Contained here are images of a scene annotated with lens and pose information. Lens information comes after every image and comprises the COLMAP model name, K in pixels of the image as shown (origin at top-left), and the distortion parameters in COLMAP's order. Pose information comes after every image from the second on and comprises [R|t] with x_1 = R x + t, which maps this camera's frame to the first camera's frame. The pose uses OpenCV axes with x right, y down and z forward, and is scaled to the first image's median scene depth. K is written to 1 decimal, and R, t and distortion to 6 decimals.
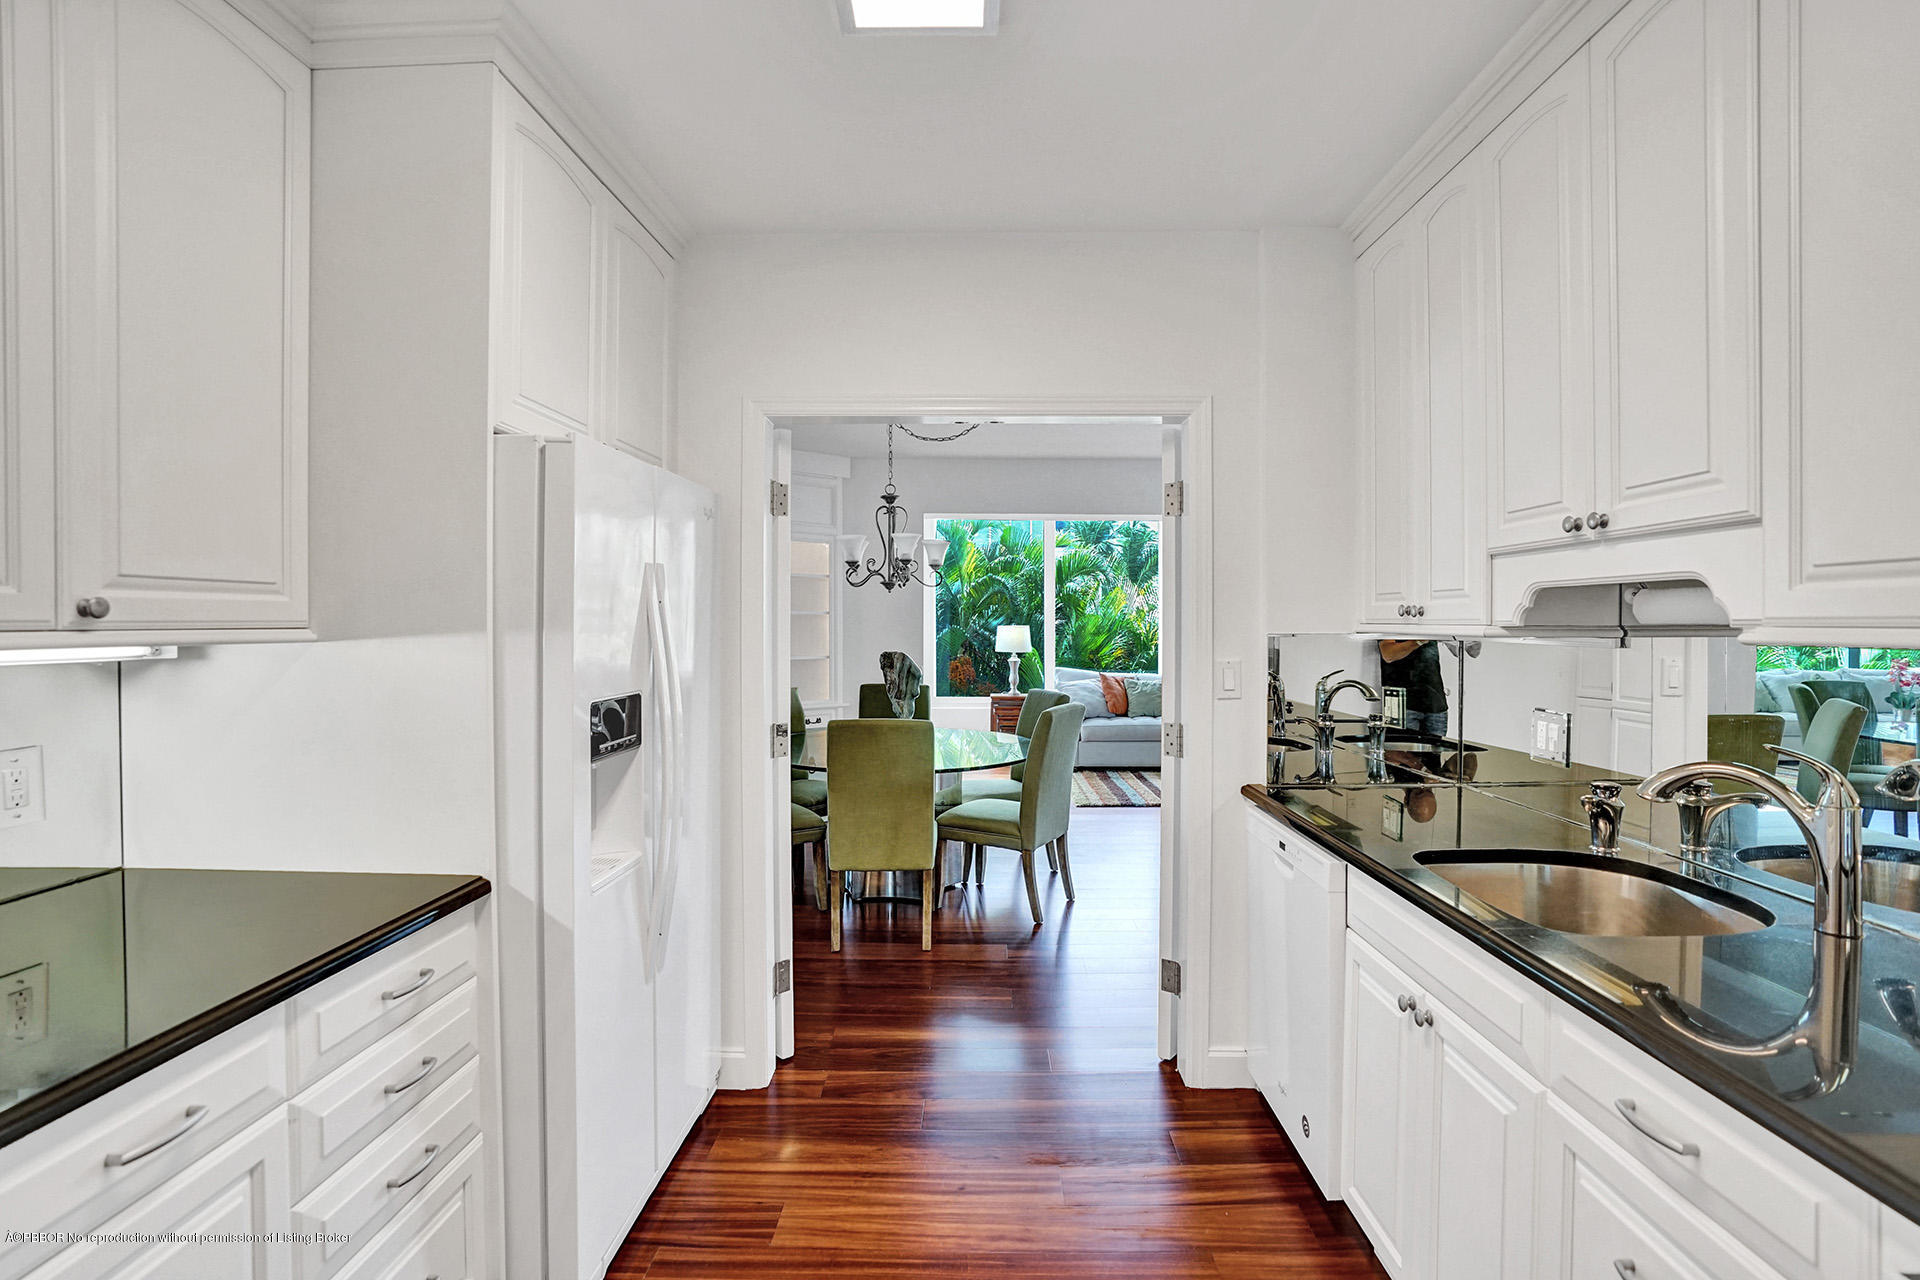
lens RADIAL K [[891.9, 0, 976.3], [0, 891.9, 632.9], [0, 0, 1]] dist [-0.060881, 0.023644]
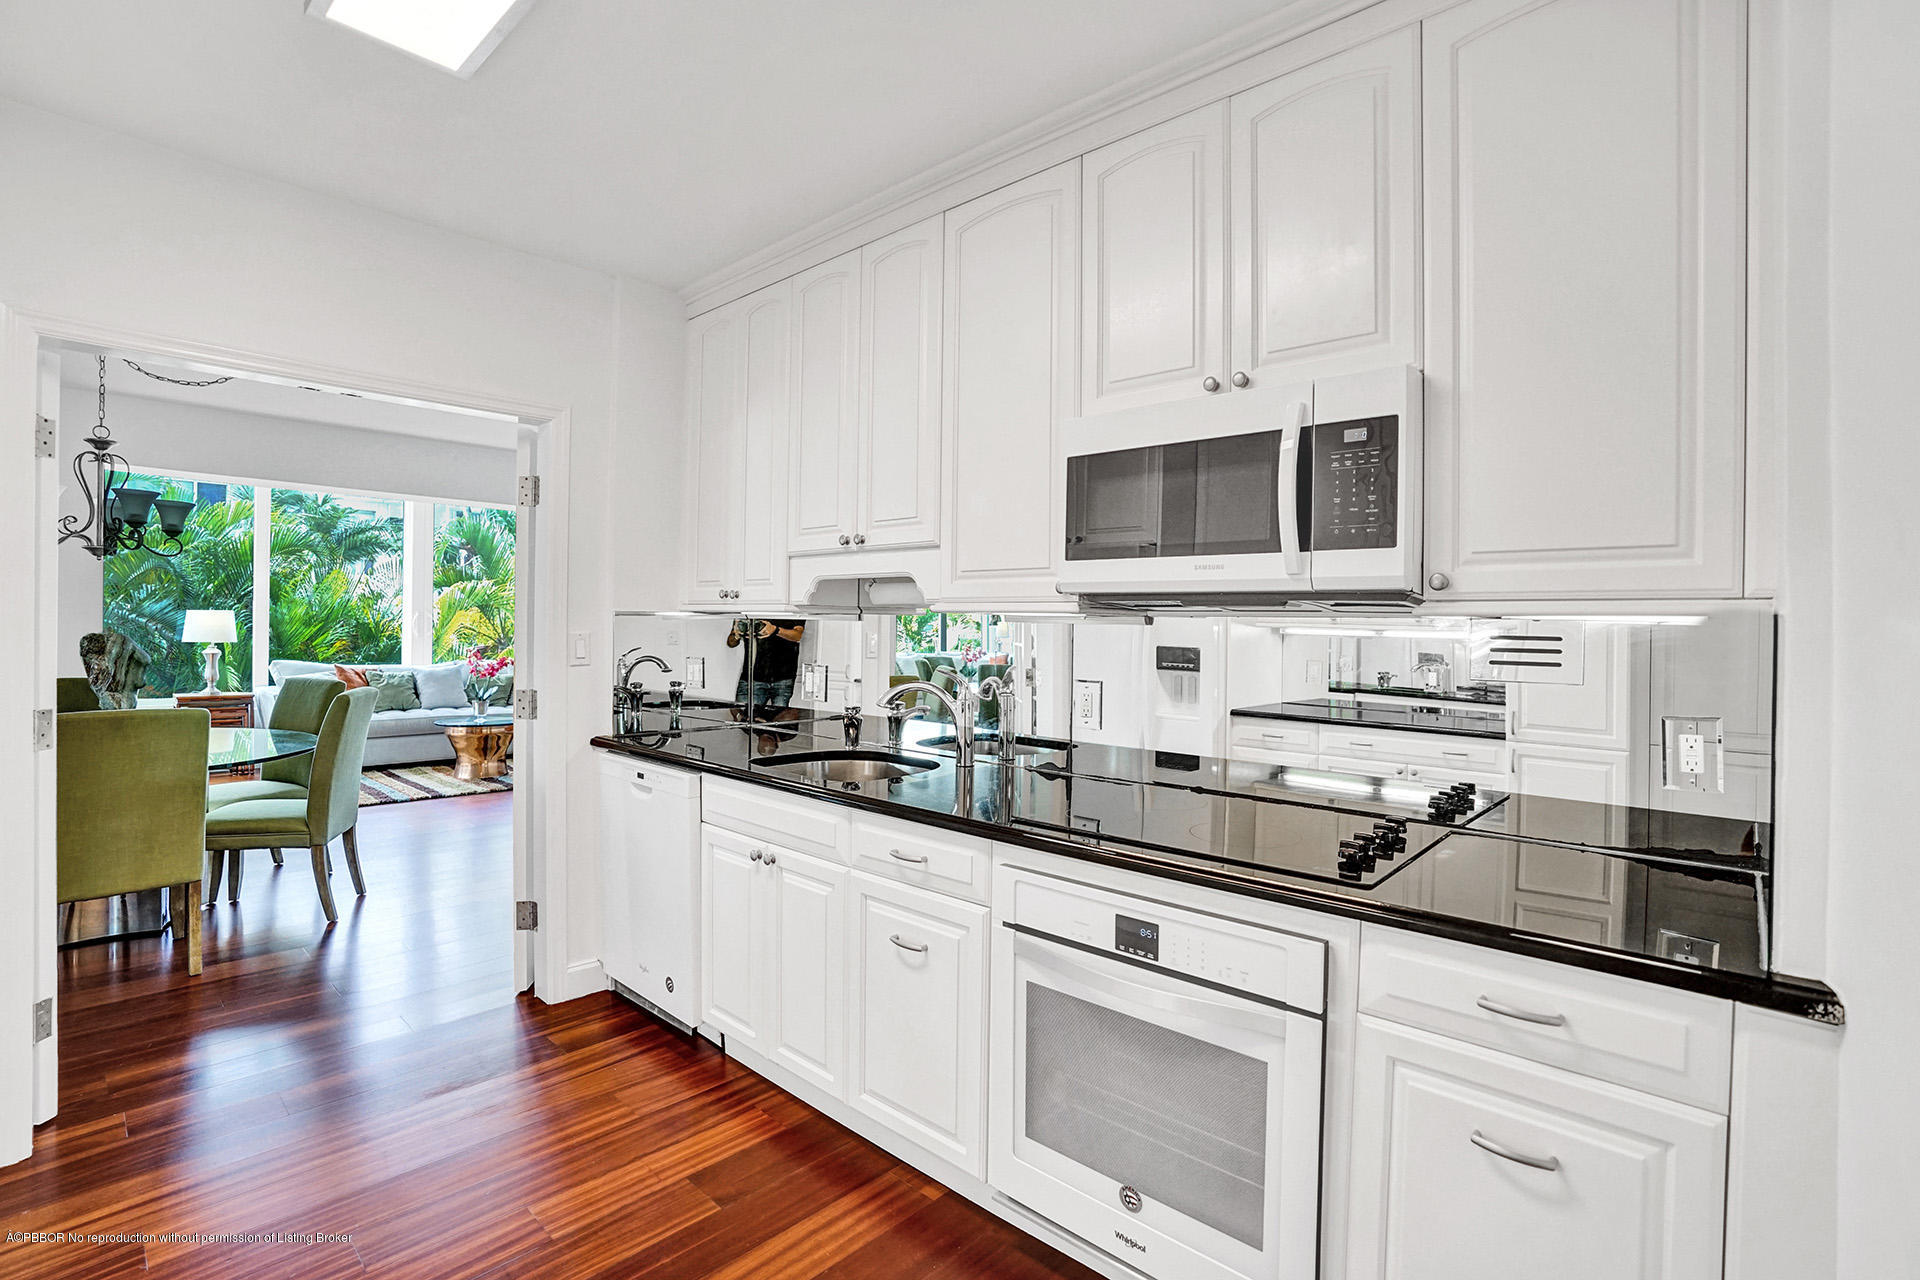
lens RADIAL K [[891.9, 0, 976.3], [0, 891.9, 632.9], [0, 0, 1]] dist [-0.060881, 0.023644]
pose [[0.667104, 0.000955, 0.744964, -0.228994], [-0.003415, 0.999993, 0.001776, 0.025913], [-0.744957, -0.003729, 0.667102, -0.171055]]
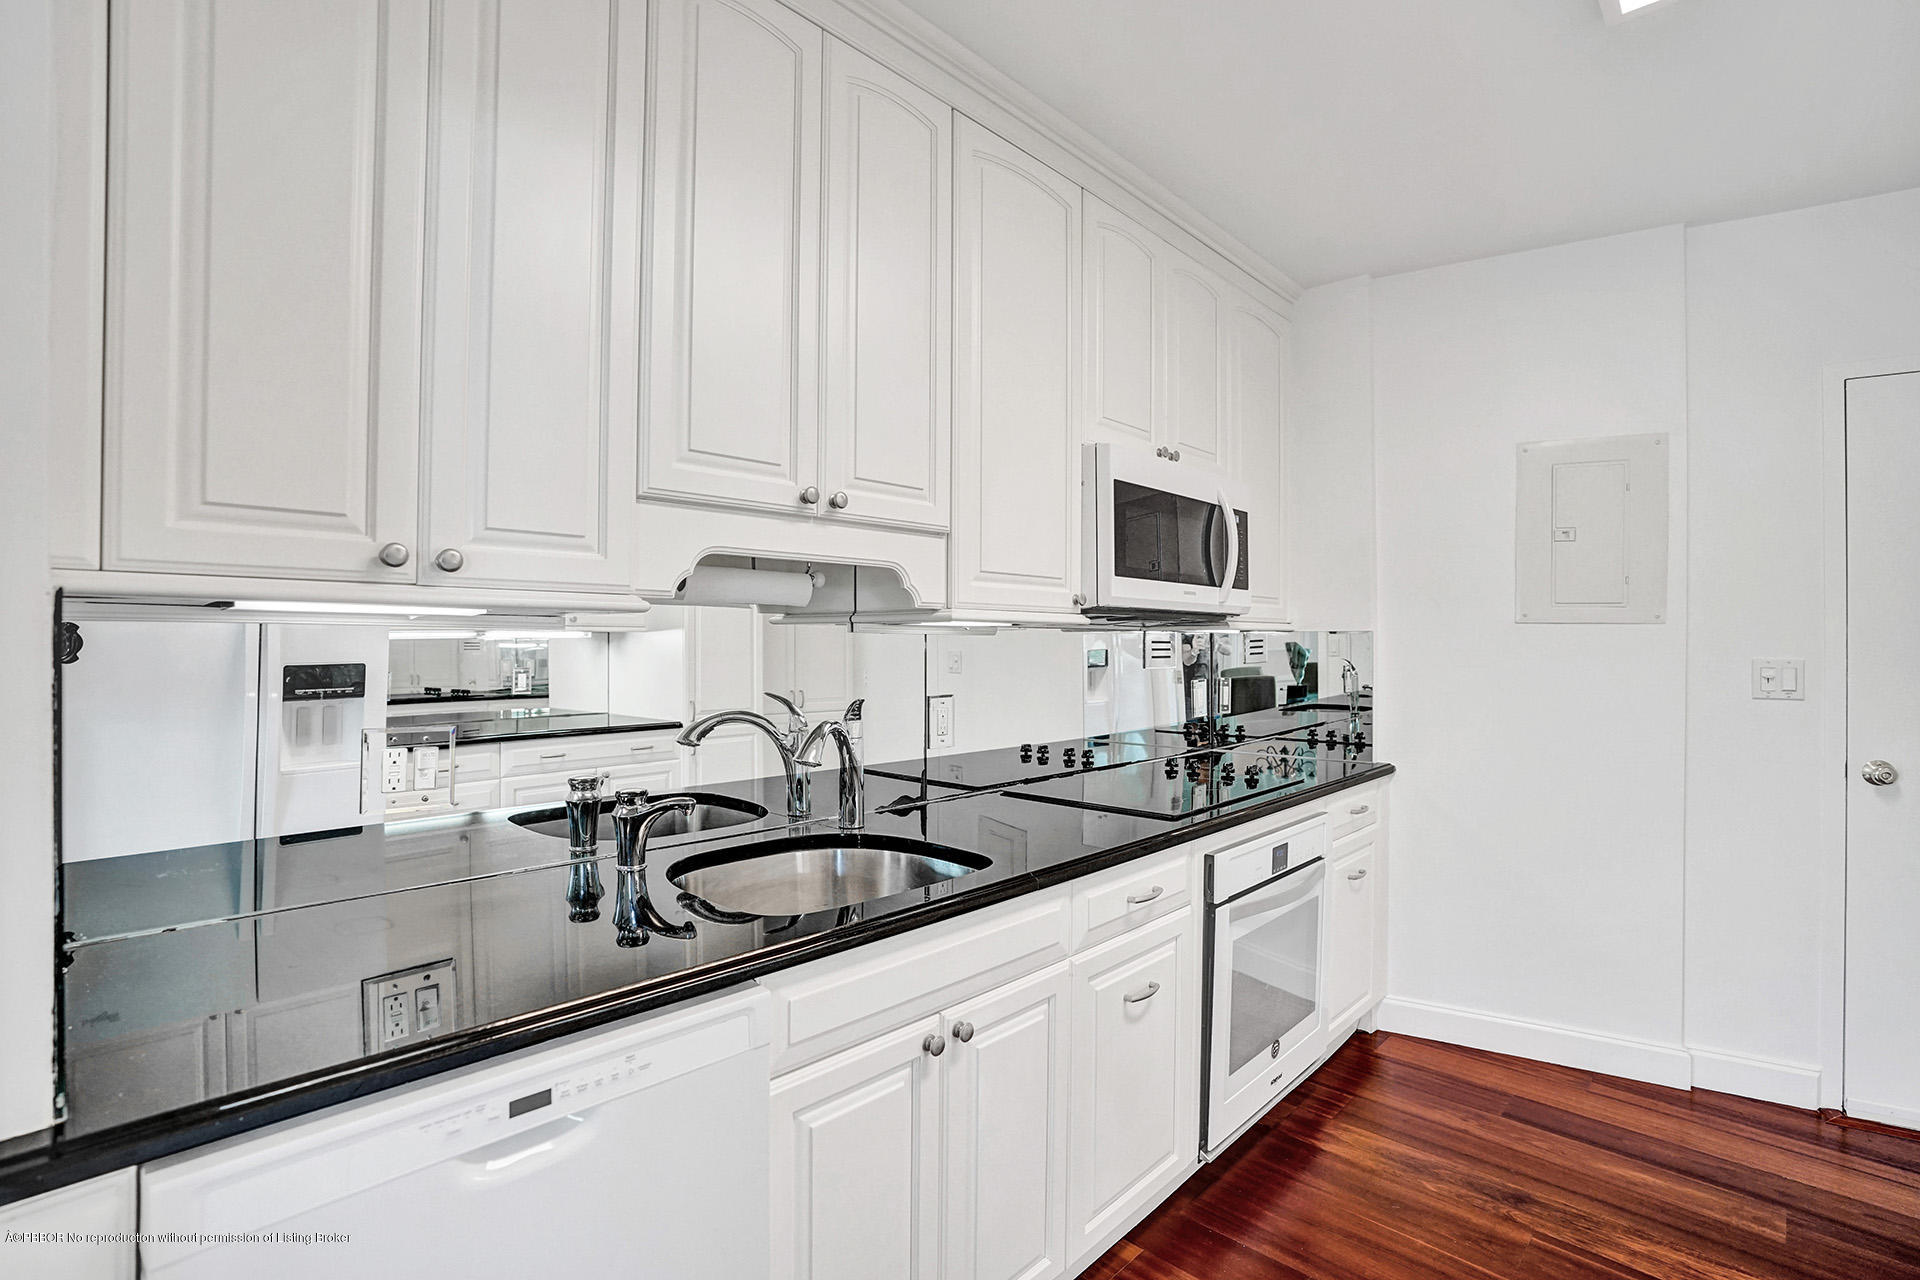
lens RADIAL K [[891.9, 0, 976.3], [0, 891.9, 632.9], [0, 0, 1]] dist [-0.060881, 0.023644]
pose [[-0.739565, 0.000654, 0.673085, -0.068570], [0.000236, 1.000000, -0.000712, 0.016711], [-0.673085, -0.000367, -0.739565, 0.954568]]
